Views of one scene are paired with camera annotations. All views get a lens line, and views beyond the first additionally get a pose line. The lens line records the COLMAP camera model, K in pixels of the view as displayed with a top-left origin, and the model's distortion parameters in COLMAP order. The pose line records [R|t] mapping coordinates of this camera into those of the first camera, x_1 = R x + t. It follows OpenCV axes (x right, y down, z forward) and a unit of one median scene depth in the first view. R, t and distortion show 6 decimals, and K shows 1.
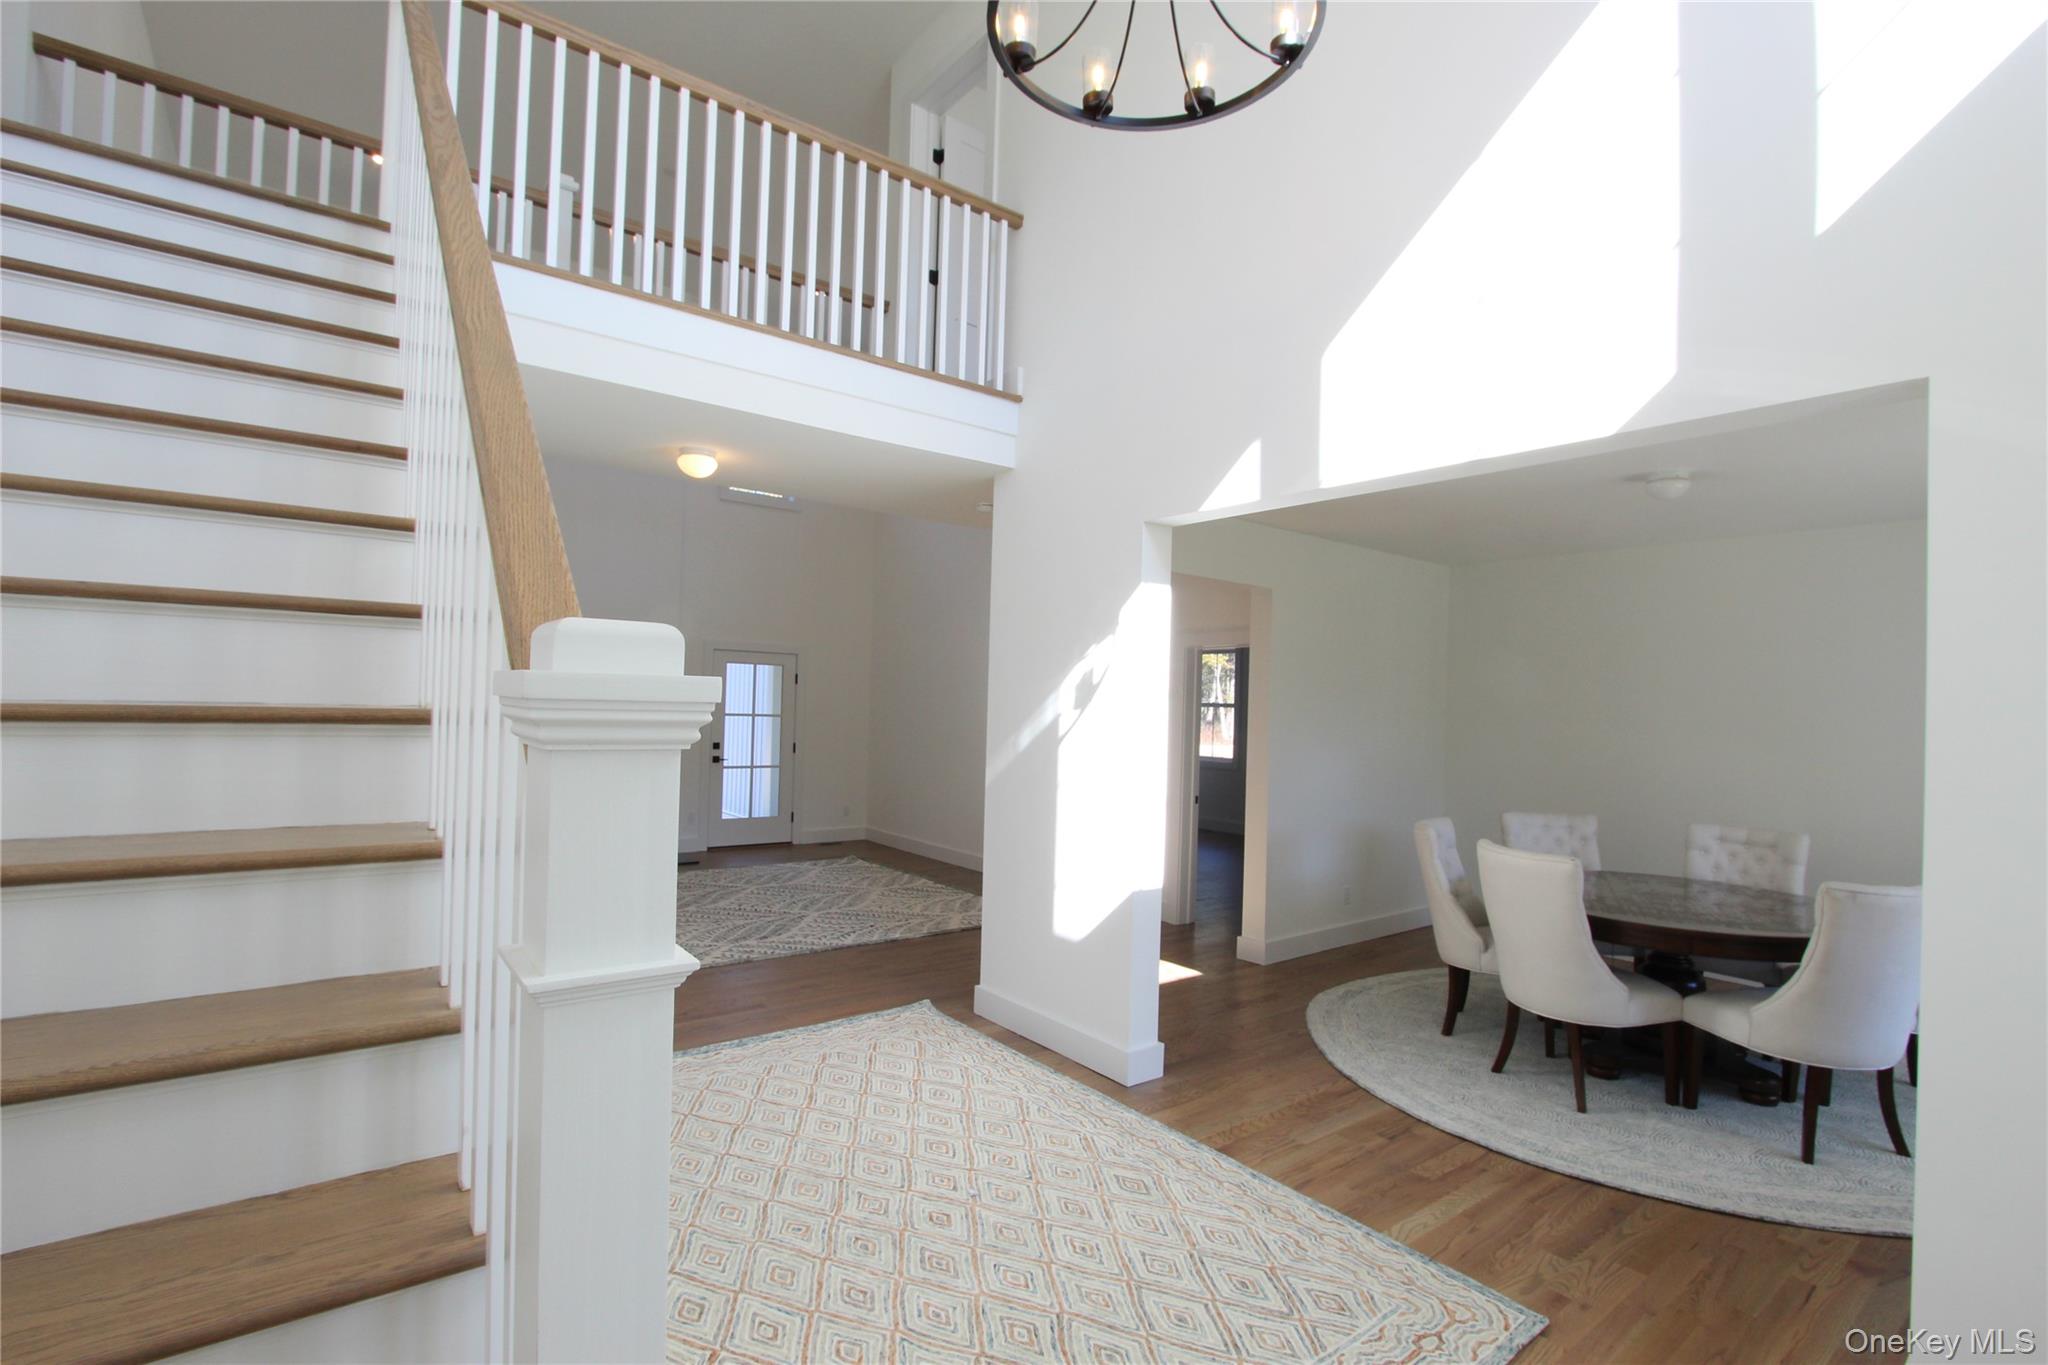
lens RADIAL K [[942.9, 0, 1019.4], [0, 942.9, 696.8], [0, 0, 1]] dist [-0.018531, 0.003449]
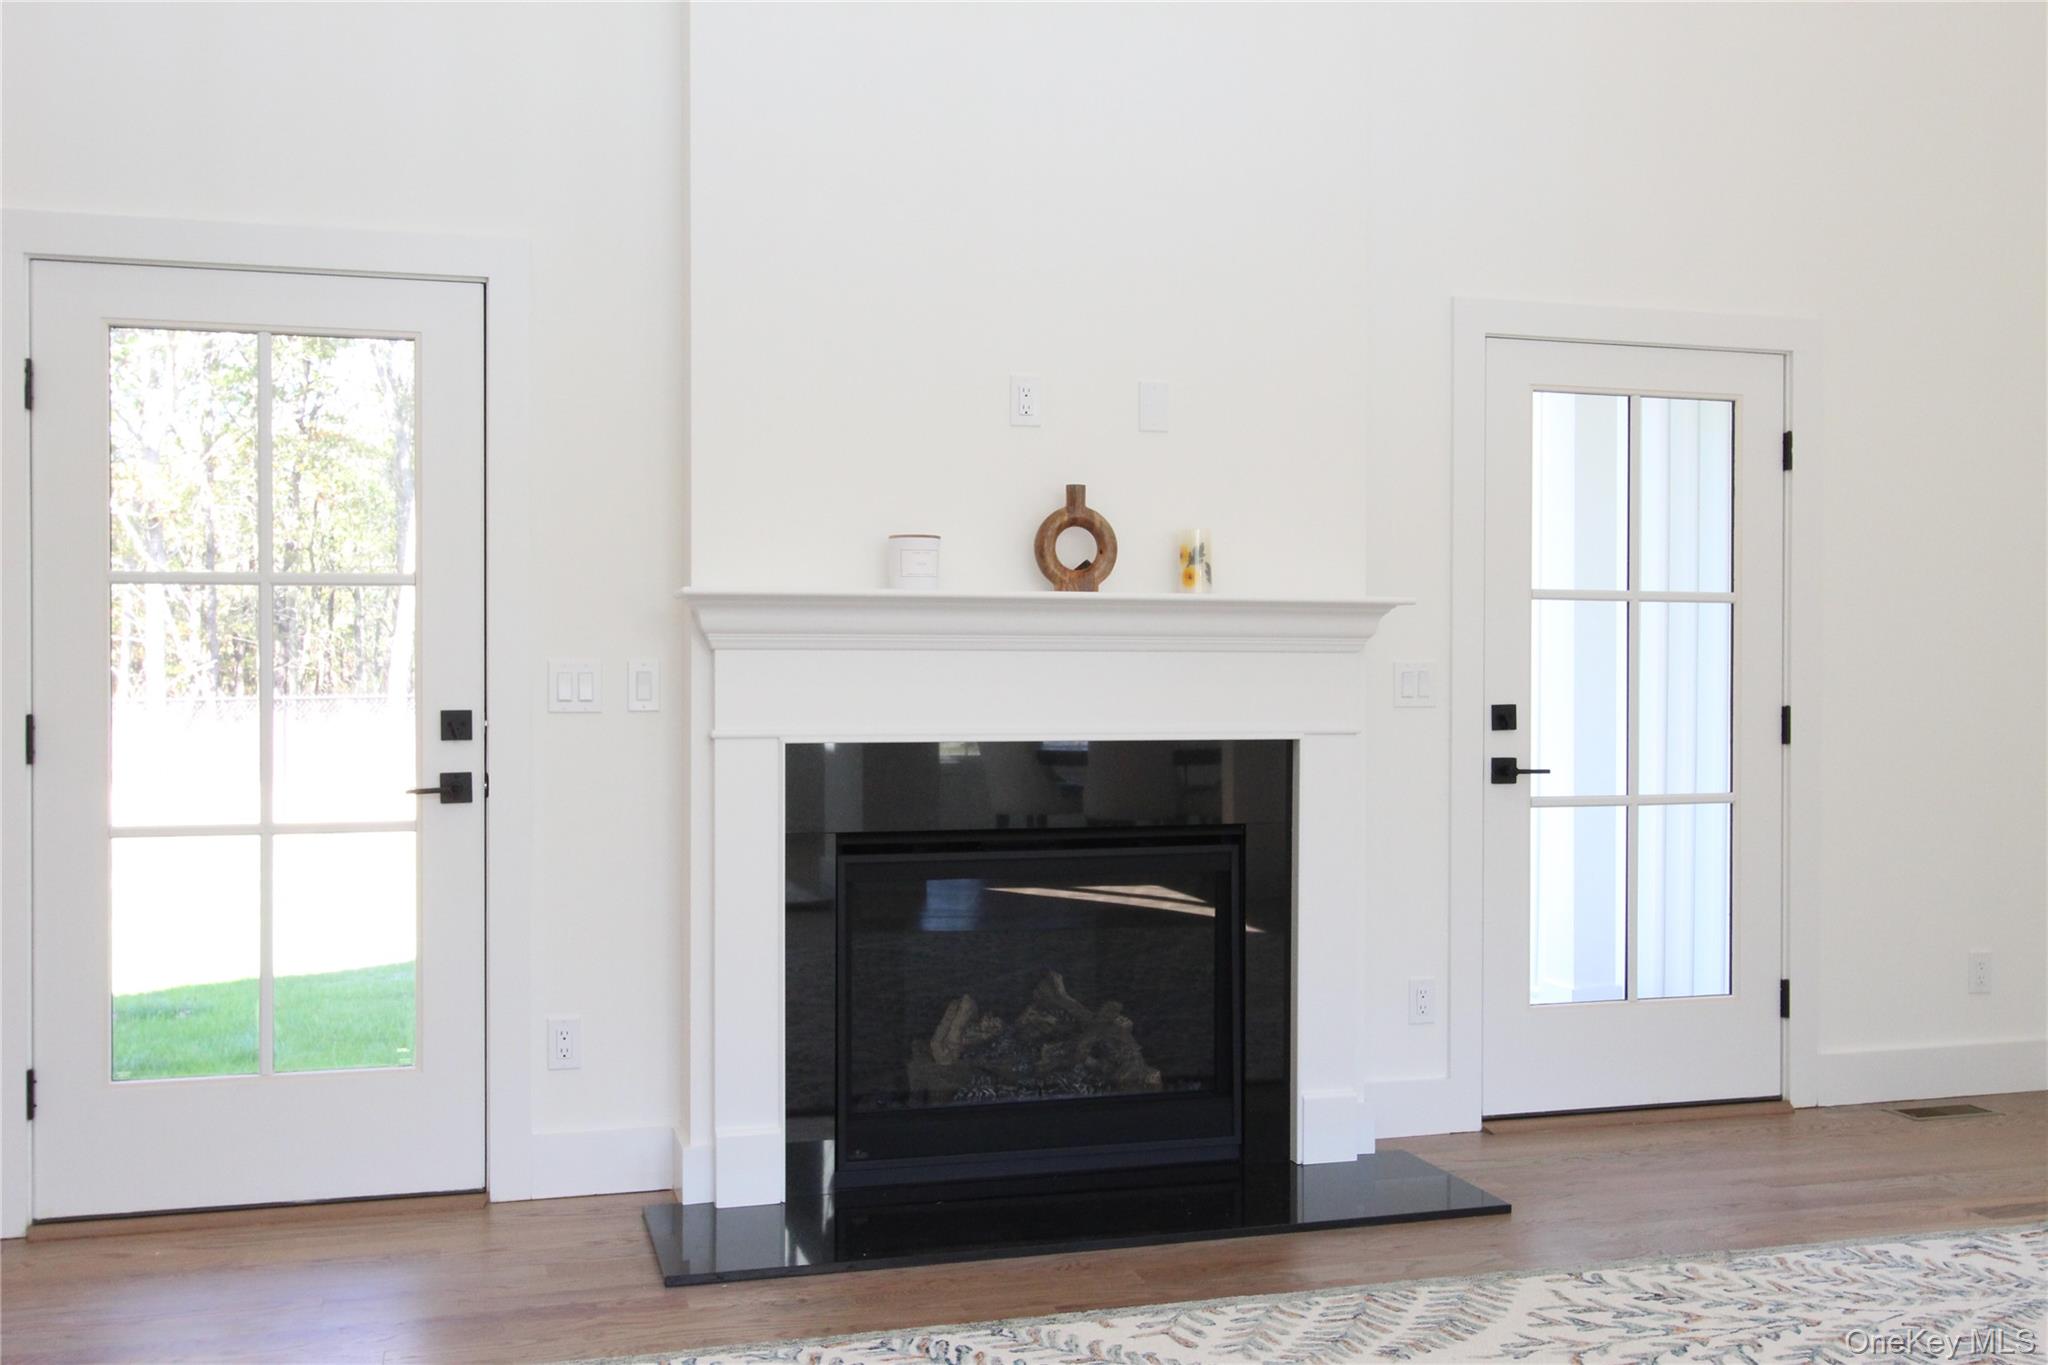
lens RADIAL K [[1874.8, 0, 1024.0], [0, 1874.8, 682.5], [0, 0, 1]] dist [0.005500, 0.004996]
pose [[0.931371, -0.021442, -0.363438, -0.567946], [0.026189, 0.999624, 0.008140, 0.076990], [0.363127, -0.017099, 0.931583, 1.053515]]
